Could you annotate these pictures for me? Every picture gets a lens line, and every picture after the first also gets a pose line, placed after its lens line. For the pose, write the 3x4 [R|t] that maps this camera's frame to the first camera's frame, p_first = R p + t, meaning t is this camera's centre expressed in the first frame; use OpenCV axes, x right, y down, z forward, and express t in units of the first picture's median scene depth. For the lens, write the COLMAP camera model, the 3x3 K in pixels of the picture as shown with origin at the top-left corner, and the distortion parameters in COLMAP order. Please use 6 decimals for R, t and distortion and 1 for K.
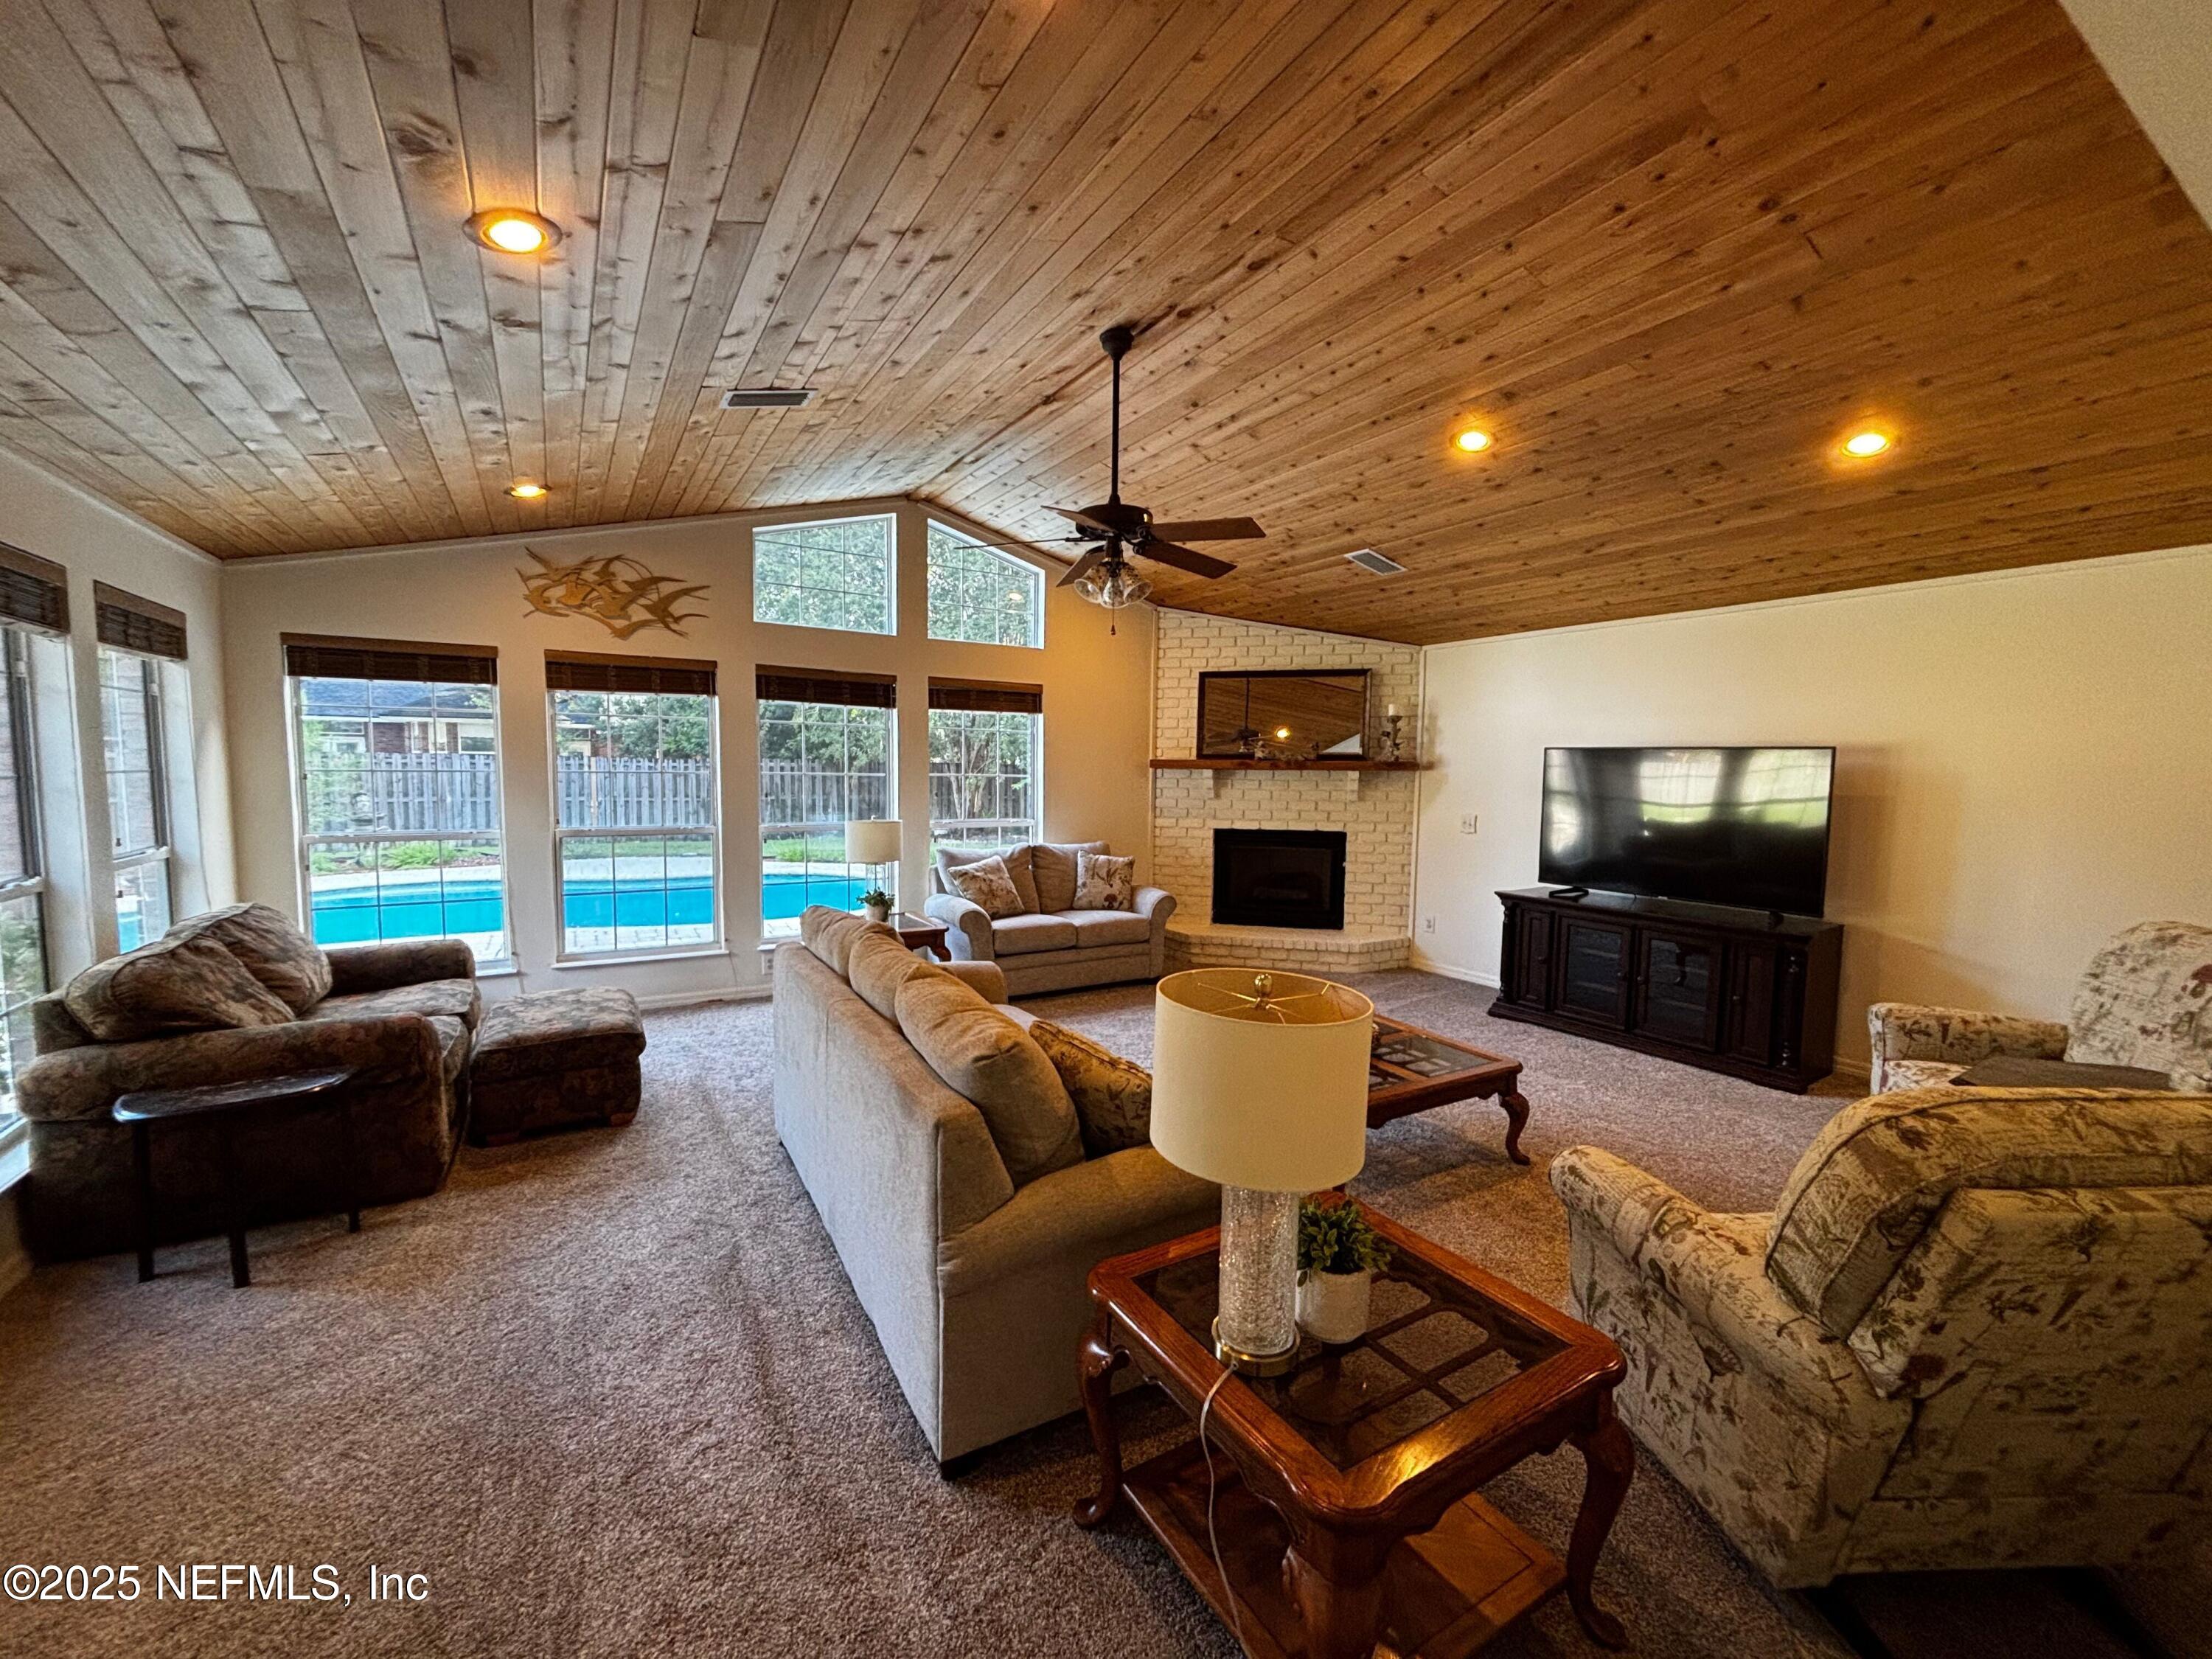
lens RADIAL K [[888.3, 0, 1107.4], [0, 888.3, 842.7], [0, 0, 1]] dist [0.001043, -0.000096]
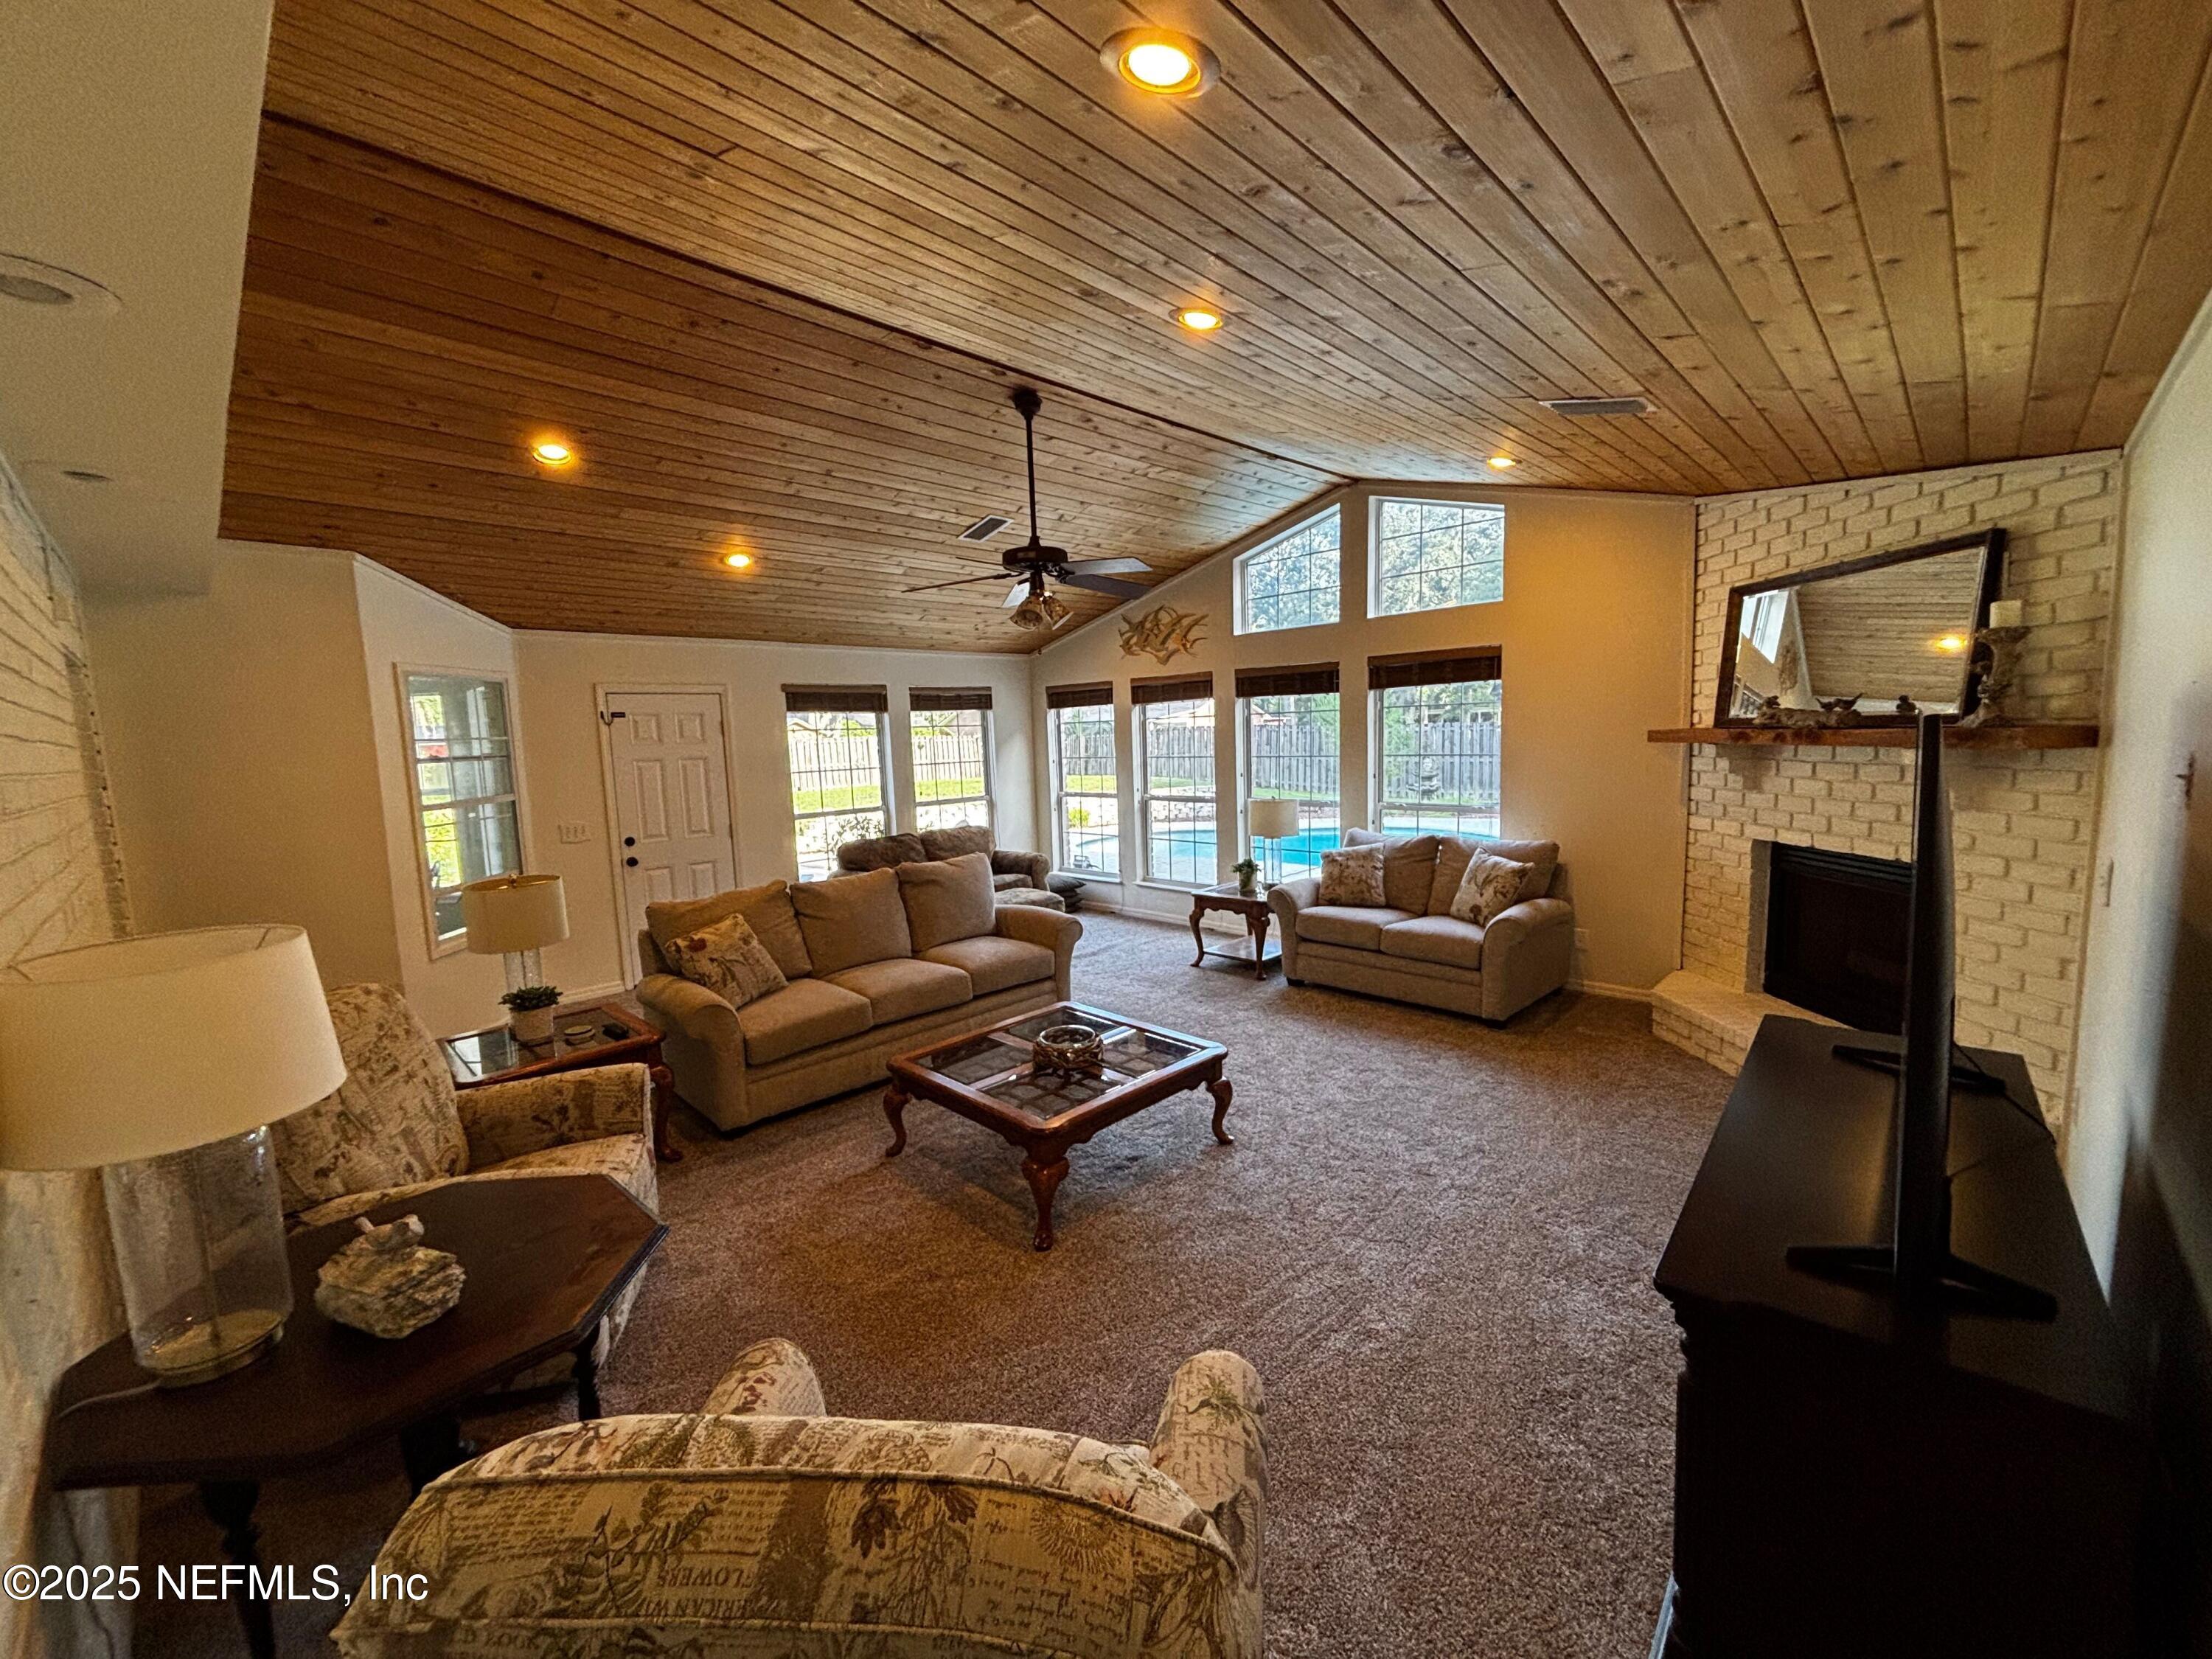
lens RADIAL K [[888.3, 0, 1106.1], [0, 888.3, 824.6], [0, 0, 1]] dist [0.001043, -0.000096]
pose [[0.236620, 0.079932, -0.968309, 0.750037], [-0.040949, 0.996545, 0.072256, -0.064644], [0.970739, 0.022554, 0.239076, 0.512745]]
